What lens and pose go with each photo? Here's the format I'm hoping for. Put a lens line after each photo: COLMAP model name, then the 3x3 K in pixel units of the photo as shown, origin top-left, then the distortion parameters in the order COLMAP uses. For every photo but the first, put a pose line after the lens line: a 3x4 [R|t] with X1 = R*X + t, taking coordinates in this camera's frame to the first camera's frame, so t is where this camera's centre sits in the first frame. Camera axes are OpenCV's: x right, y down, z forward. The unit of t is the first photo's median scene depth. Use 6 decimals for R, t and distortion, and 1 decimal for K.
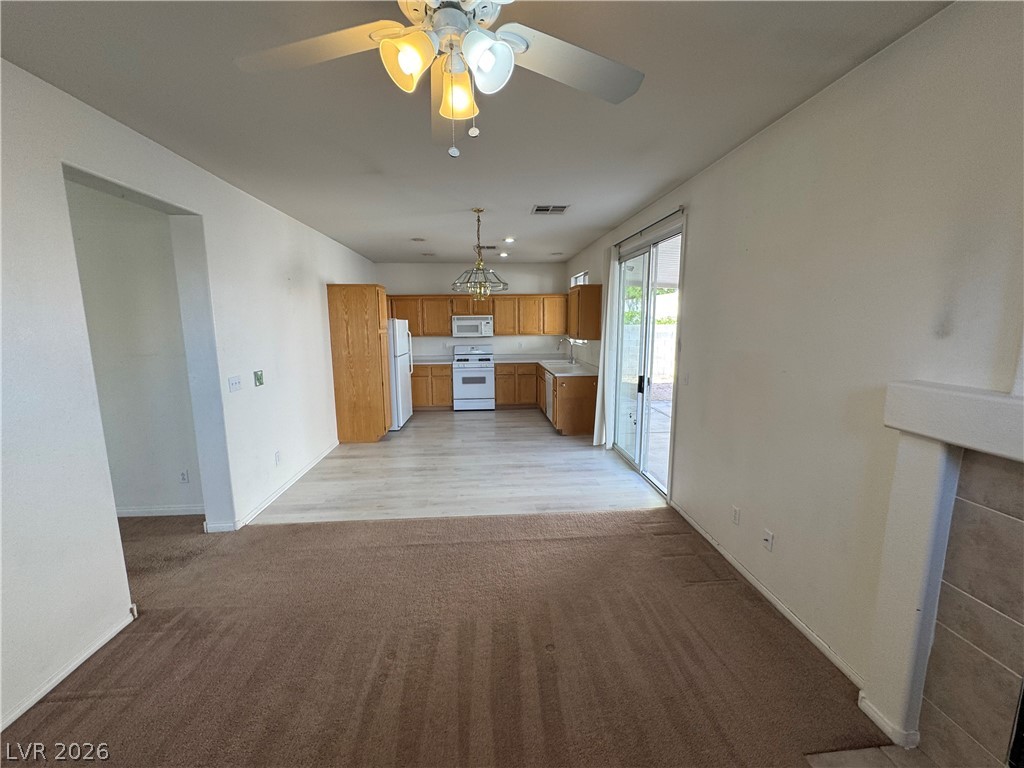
lens RADIAL K [[411.3, 0, 511.9], [0, 411.3, 382.0], [0, 0, 1]] dist [-0.003119, 0.000410]
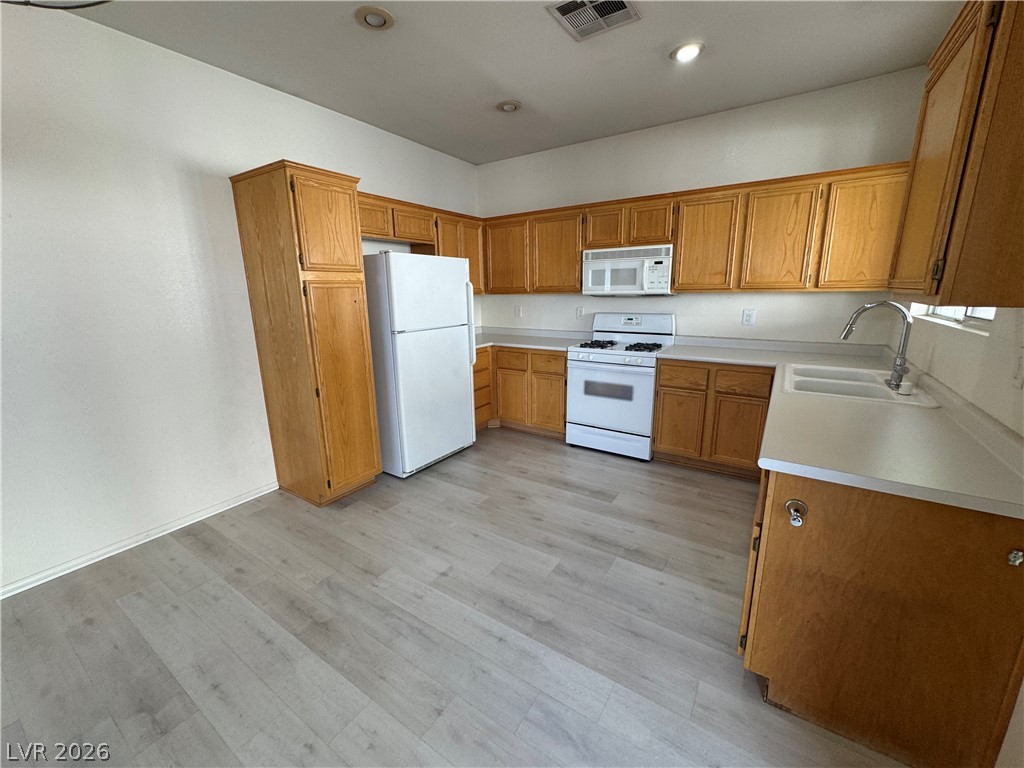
lens RADIAL K [[411.3, 0, 511.9], [0, 411.3, 382.0], [0, 0, 1]] dist [-0.003119, 0.000410]
pose [[0.790337, 0.132735, -0.598120, 0.135197], [-0.080877, 0.990309, 0.112901, -0.078932], [0.607310, -0.040856, 0.793414, 0.793181]]
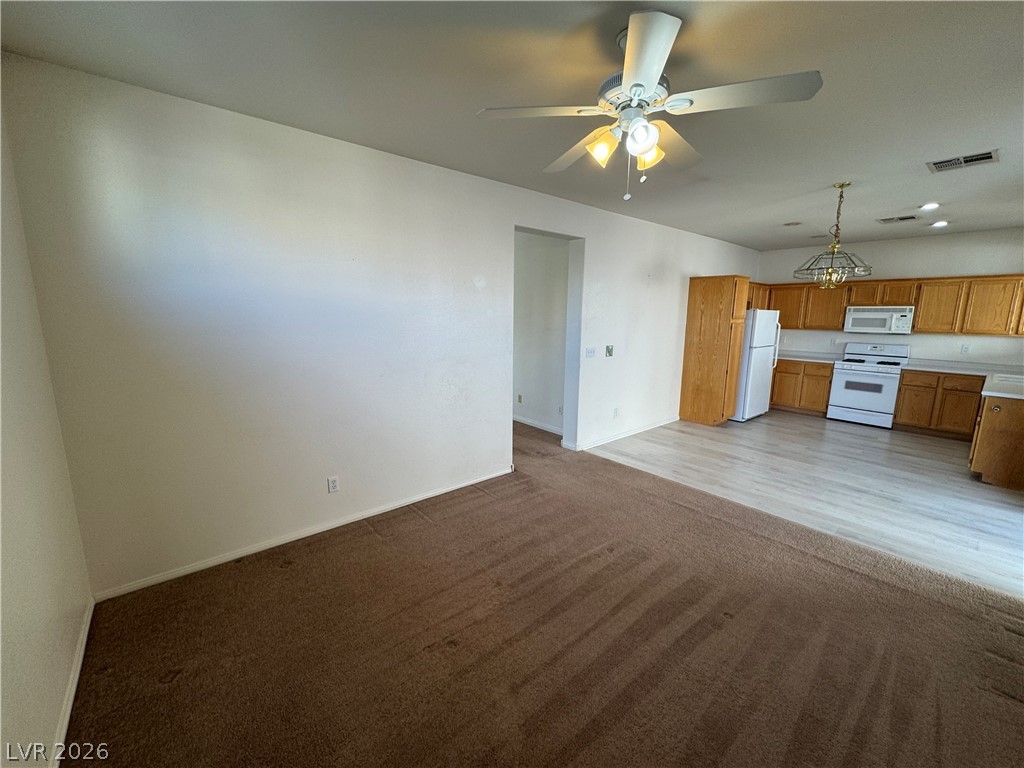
lens RADIAL K [[411.3, 0, 511.9], [0, 411.3, 382.0], [0, 0, 1]] dist [-0.003119, 0.000410]
pose [[0.585152, 0.150777, -0.796783, 0.201808], [-0.132824, 0.987113, 0.089249, 0.009156], [0.799972, 0.053608, 0.597638, -0.048243]]
